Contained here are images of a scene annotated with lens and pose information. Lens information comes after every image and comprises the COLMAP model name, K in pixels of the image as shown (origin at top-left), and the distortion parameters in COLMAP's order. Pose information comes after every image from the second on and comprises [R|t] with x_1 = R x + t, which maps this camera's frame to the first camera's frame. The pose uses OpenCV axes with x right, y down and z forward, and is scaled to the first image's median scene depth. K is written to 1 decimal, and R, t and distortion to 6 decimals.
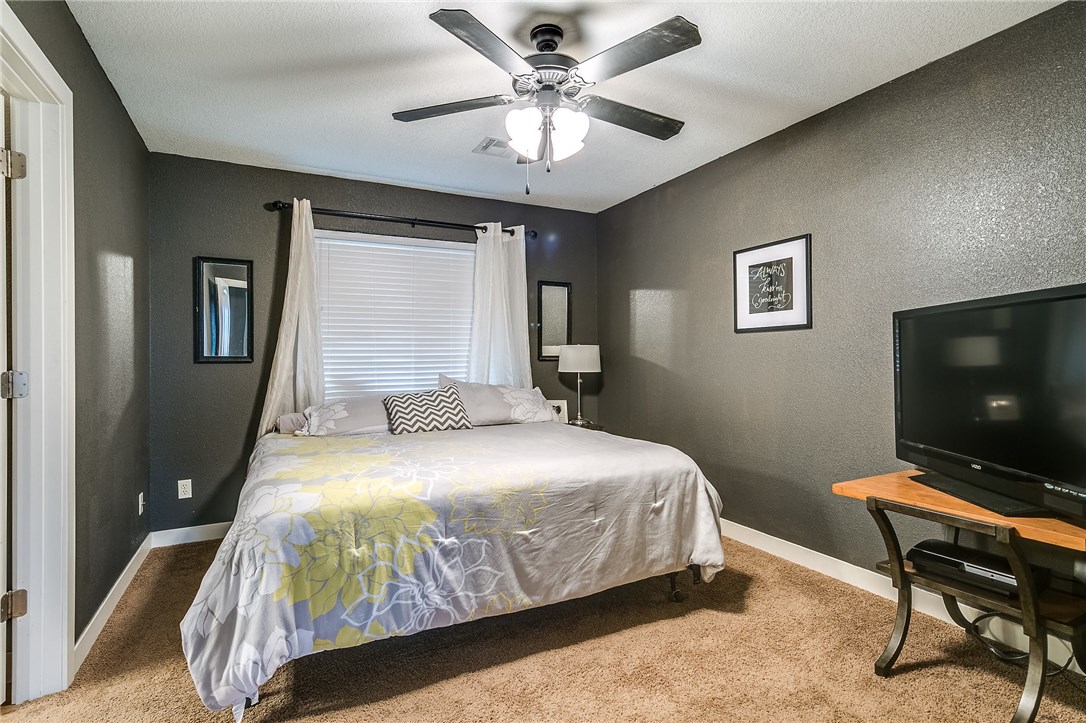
lens RADIAL K [[520.0, 0, 510.2], [0, 520.0, 340.9], [0, 0, 1]] dist [0.019030, -0.000387]
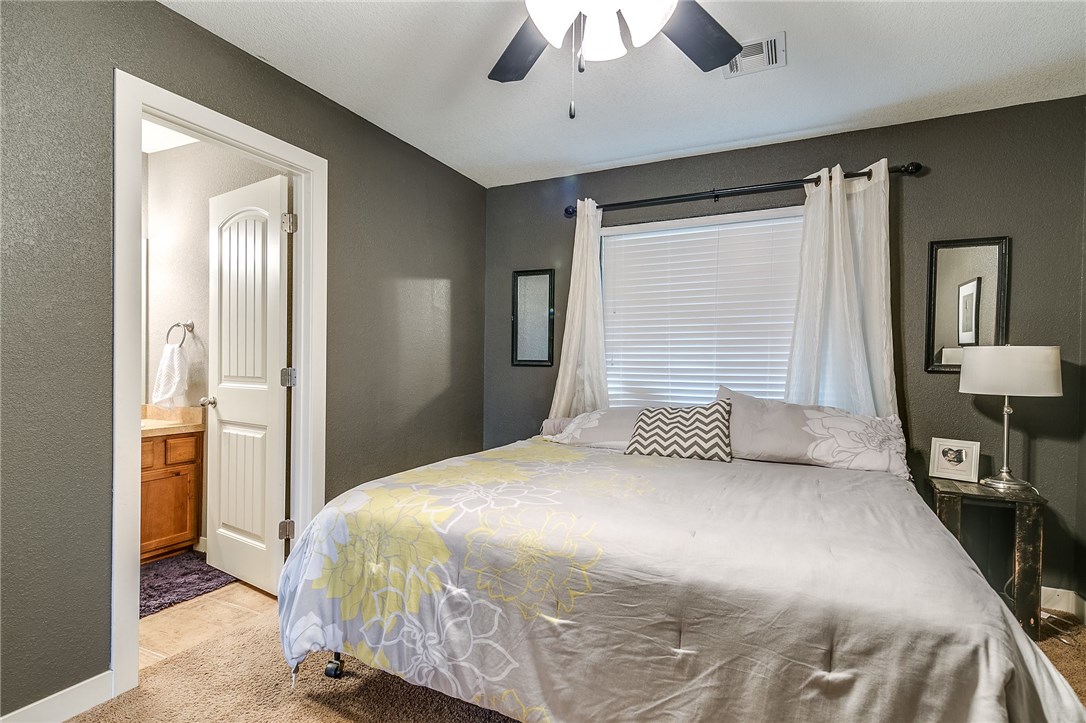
lens RADIAL K [[525.6, 0, 538.7], [0, 525.6, 356.5], [0, 0, 1]] dist [0.018216, -0.001639]
pose [[0.639028, 0.003206, -0.769177, 0.537874], [0.010488, 0.999862, 0.012882, 0.013641], [0.769112, -0.016299, 0.638906, 0.542190]]
